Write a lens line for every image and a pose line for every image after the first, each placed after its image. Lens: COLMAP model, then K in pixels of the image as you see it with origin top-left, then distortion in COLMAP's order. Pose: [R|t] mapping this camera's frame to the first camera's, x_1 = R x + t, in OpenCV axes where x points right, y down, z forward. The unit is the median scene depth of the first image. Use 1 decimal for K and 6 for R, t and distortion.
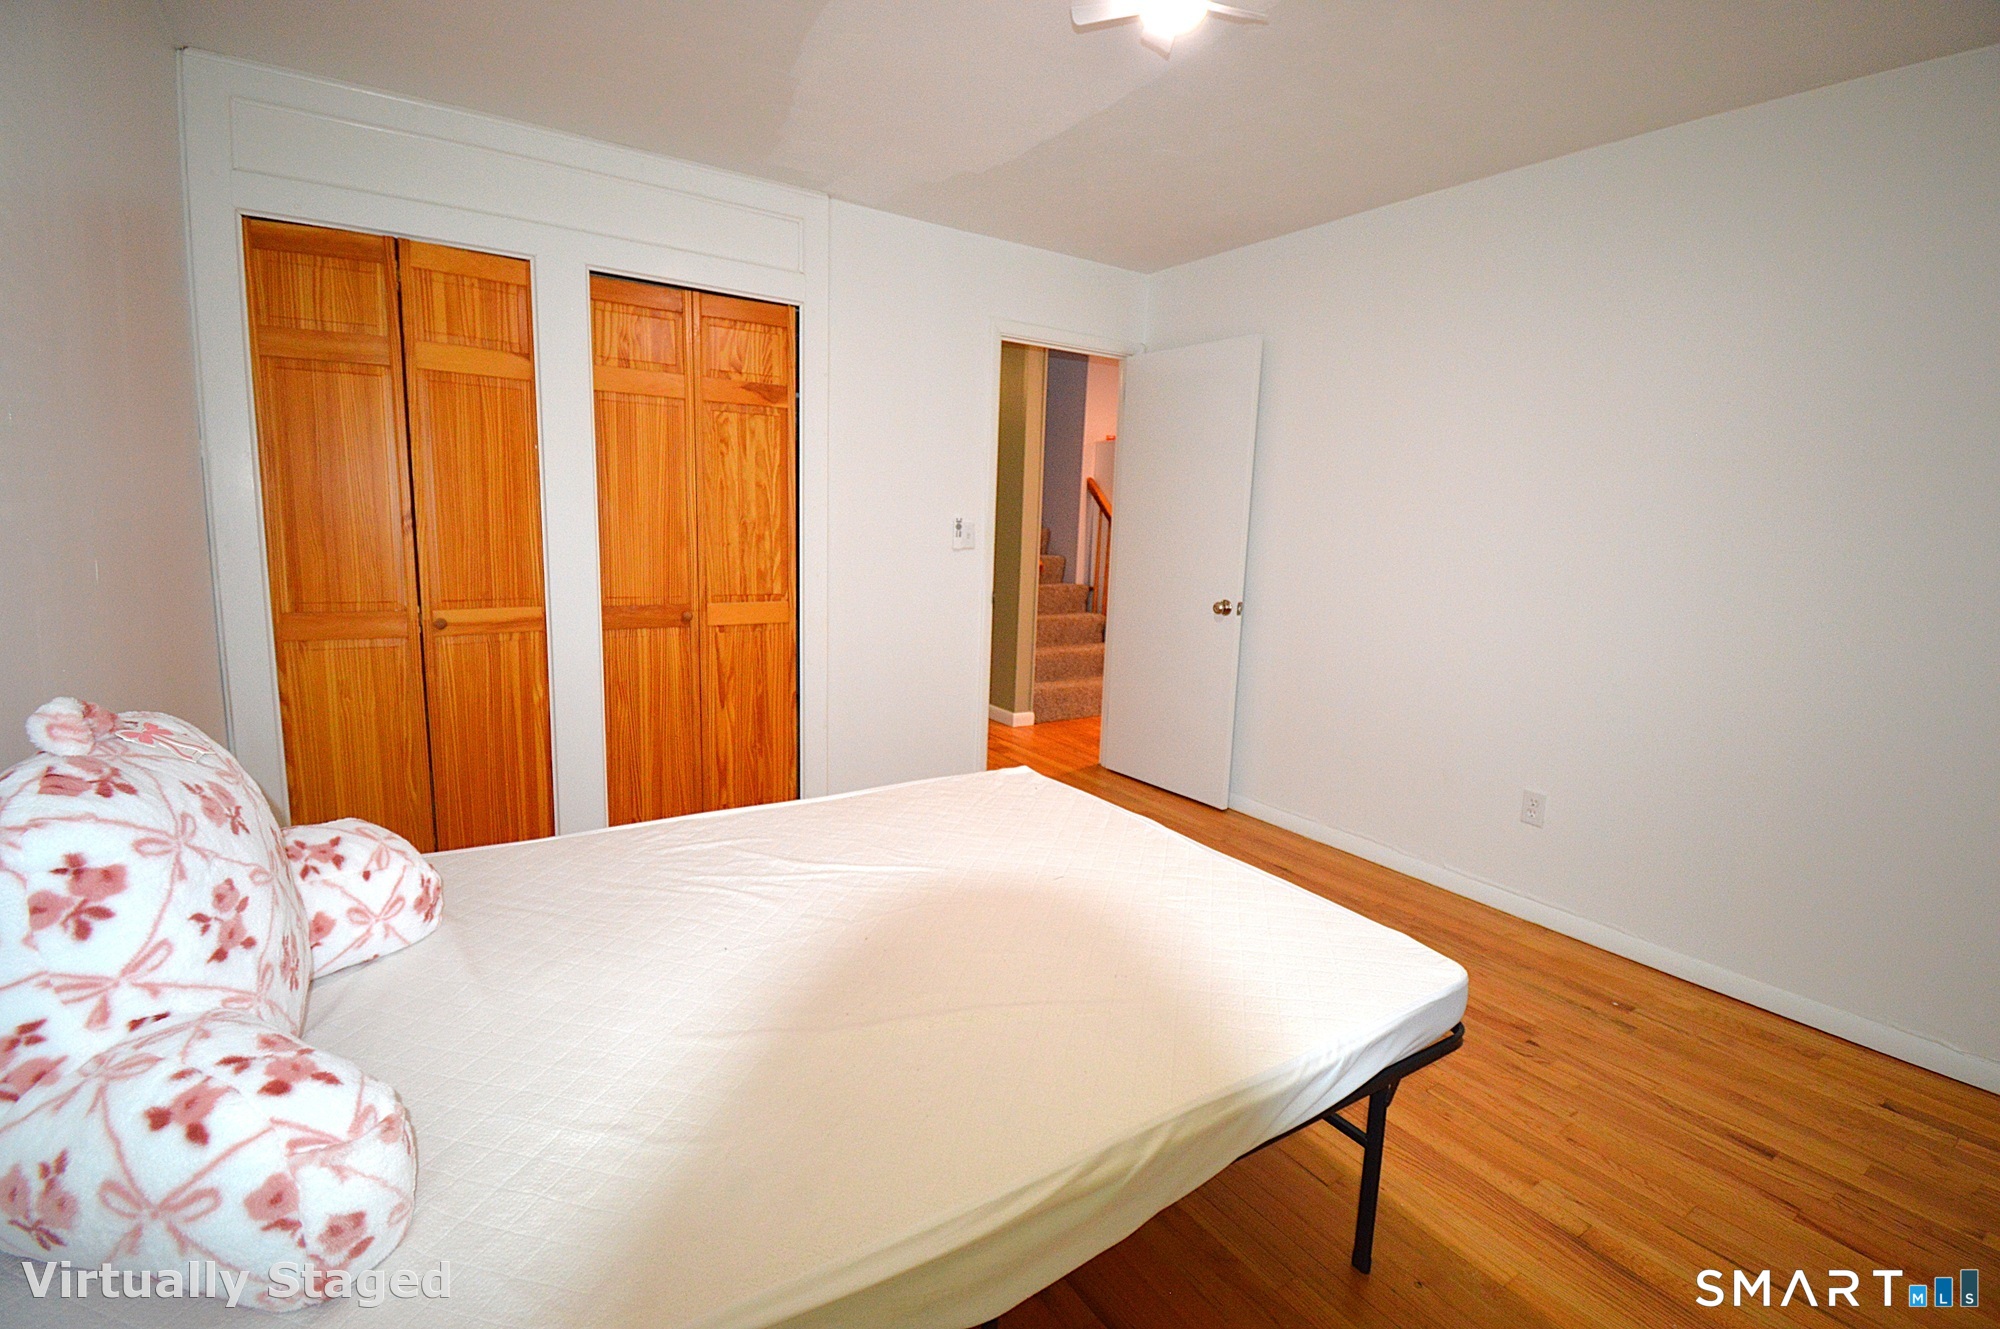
lens RADIAL K [[910.4, 0, 997.0], [0, 910.4, 652.2], [0, 0, 1]] dist [0.005656, -0.001625]
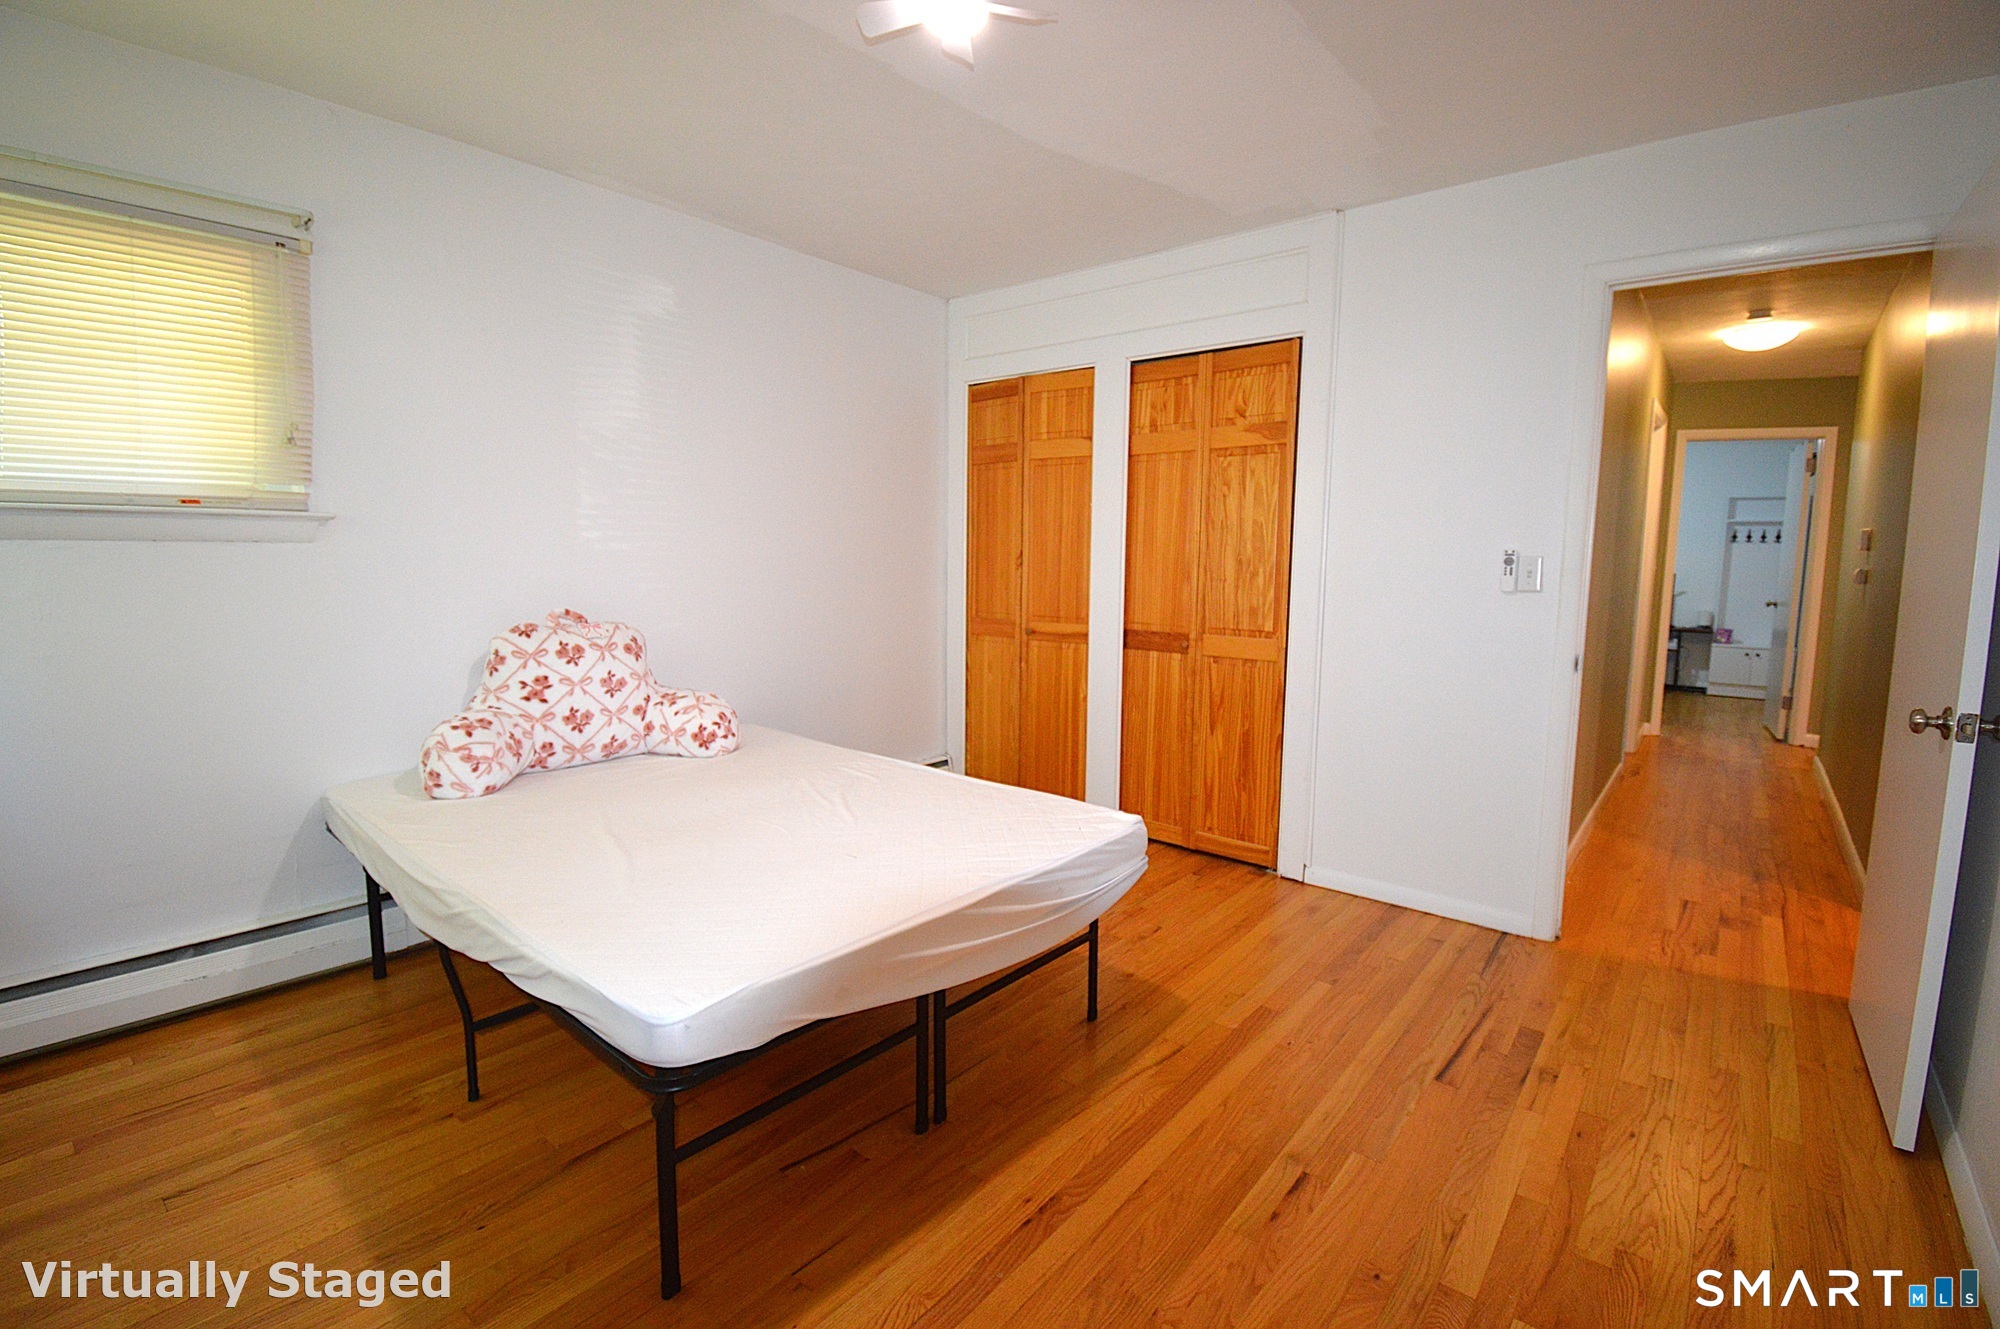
lens RADIAL K [[910.4, 0, 1004.8], [0, 910.4, 658.8], [0, 0, 1]] dist [0.005656, -0.001625]
pose [[0.271861, 0.076905, -0.959259, 0.671305], [-0.145430, 0.988637, 0.038044, -0.032324], [0.951284, 0.129162, 0.279956, 0.485697]]
